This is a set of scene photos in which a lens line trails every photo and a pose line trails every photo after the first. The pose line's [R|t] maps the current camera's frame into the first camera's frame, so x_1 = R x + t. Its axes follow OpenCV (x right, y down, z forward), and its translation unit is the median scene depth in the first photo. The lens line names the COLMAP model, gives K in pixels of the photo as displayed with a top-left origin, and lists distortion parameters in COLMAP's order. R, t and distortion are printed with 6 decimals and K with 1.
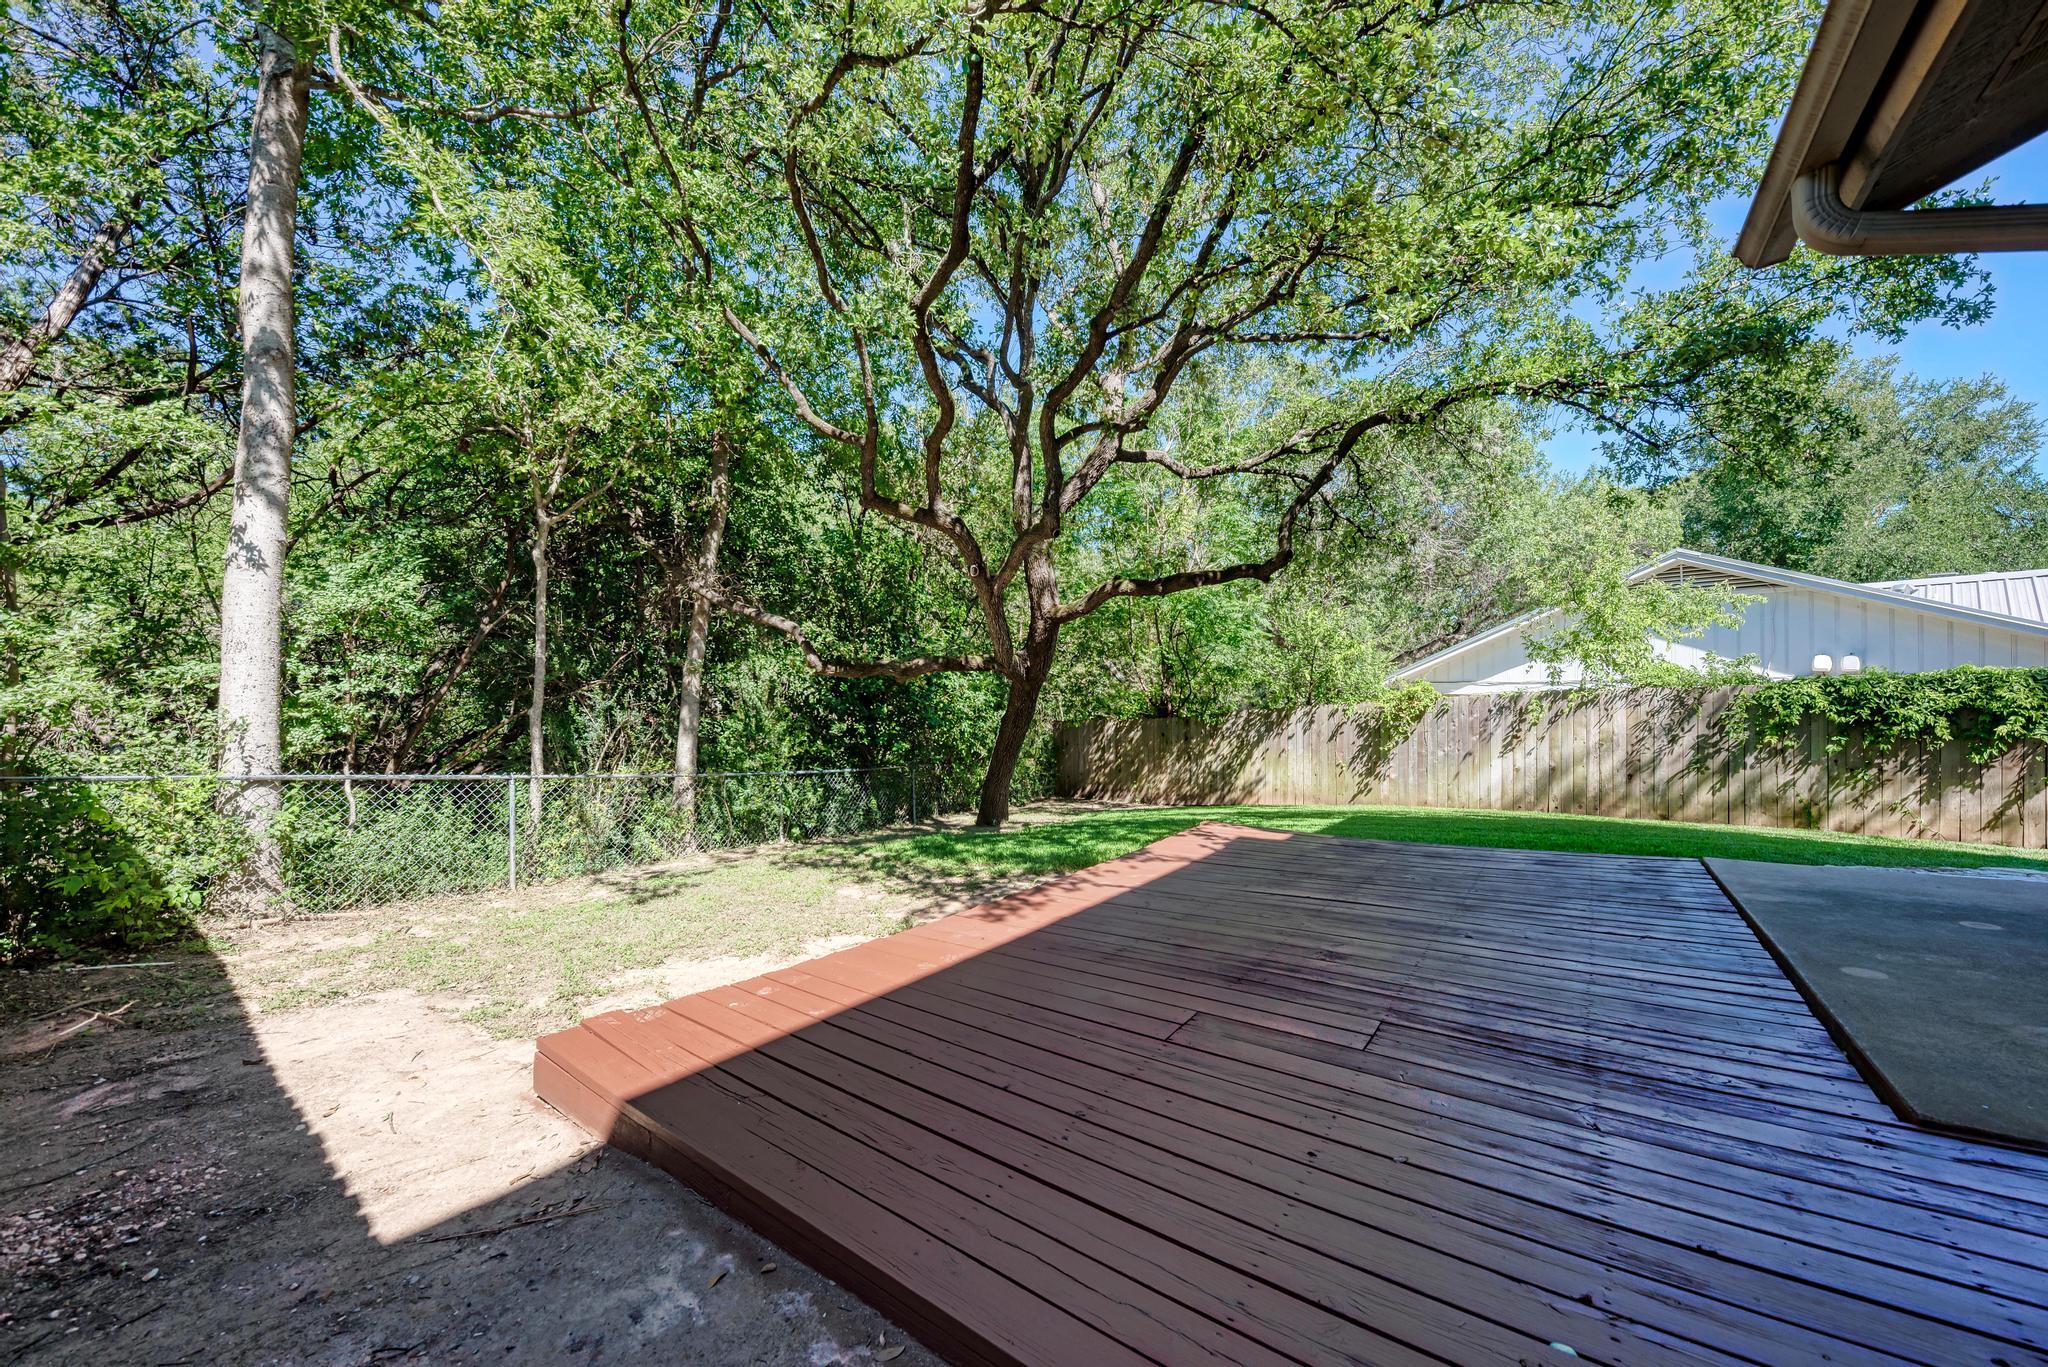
lens RADIAL K [[748.5, 0, 1032.3], [0, 748.5, 690.3], [0, 0, 1]] dist [-0.000804, -0.000097]
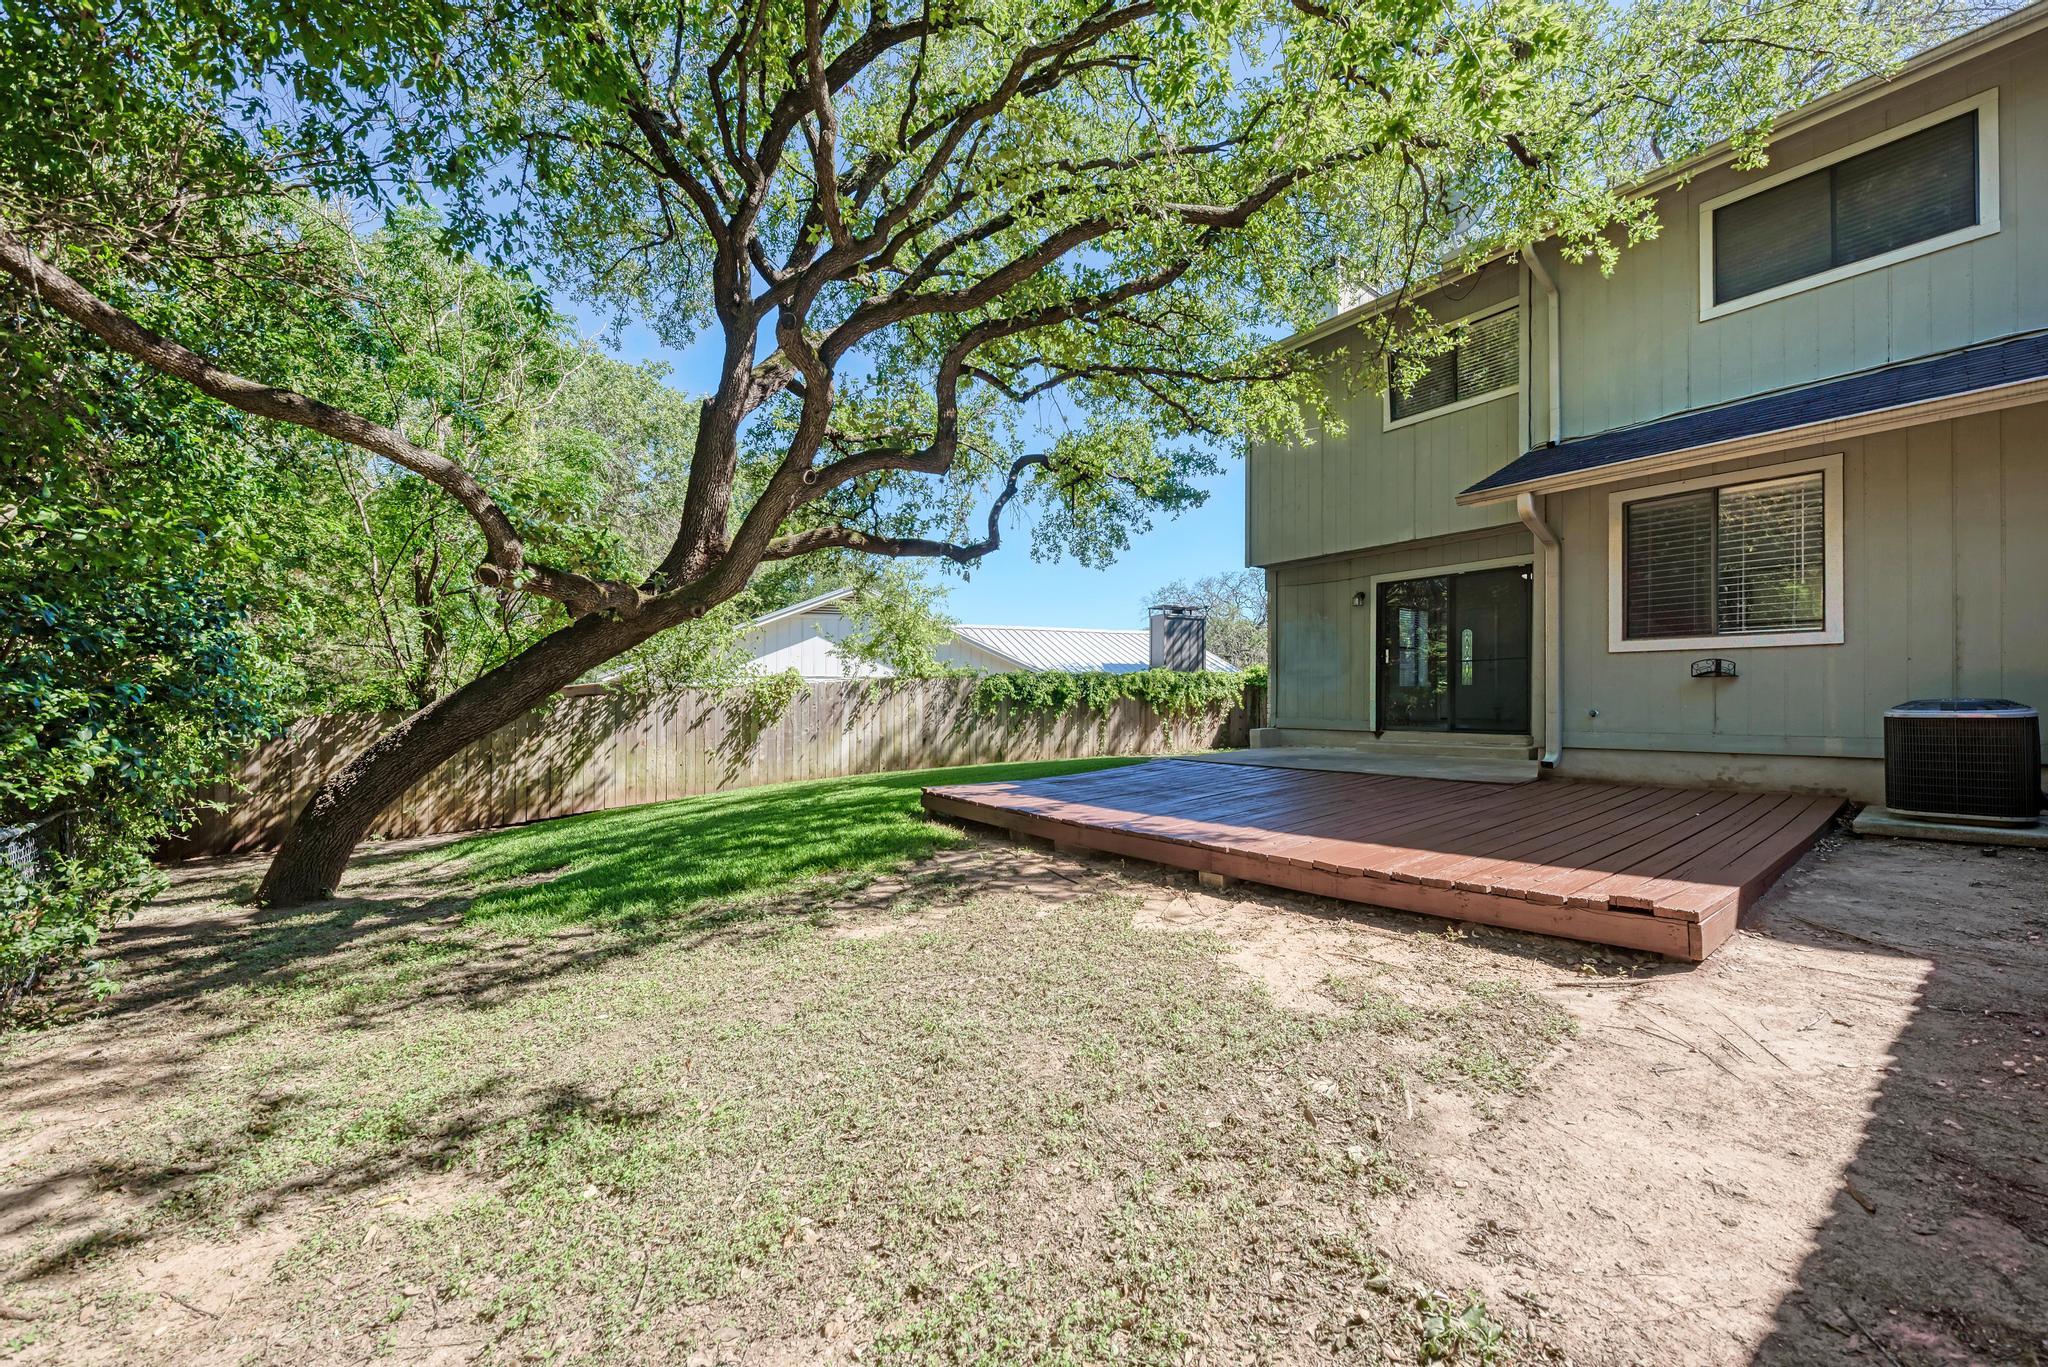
lens RADIAL K [[748.5, 0, 1031.9], [0, 748.5, 694.8], [0, 0, 1]] dist [-0.000804, -0.000097]
pose [[0.277145, 0.008339, 0.960792, -0.490559], [-0.001430, 0.999965, -0.008267, 0.038748], [-0.960827, 0.000917, 0.277147, 0.404014]]
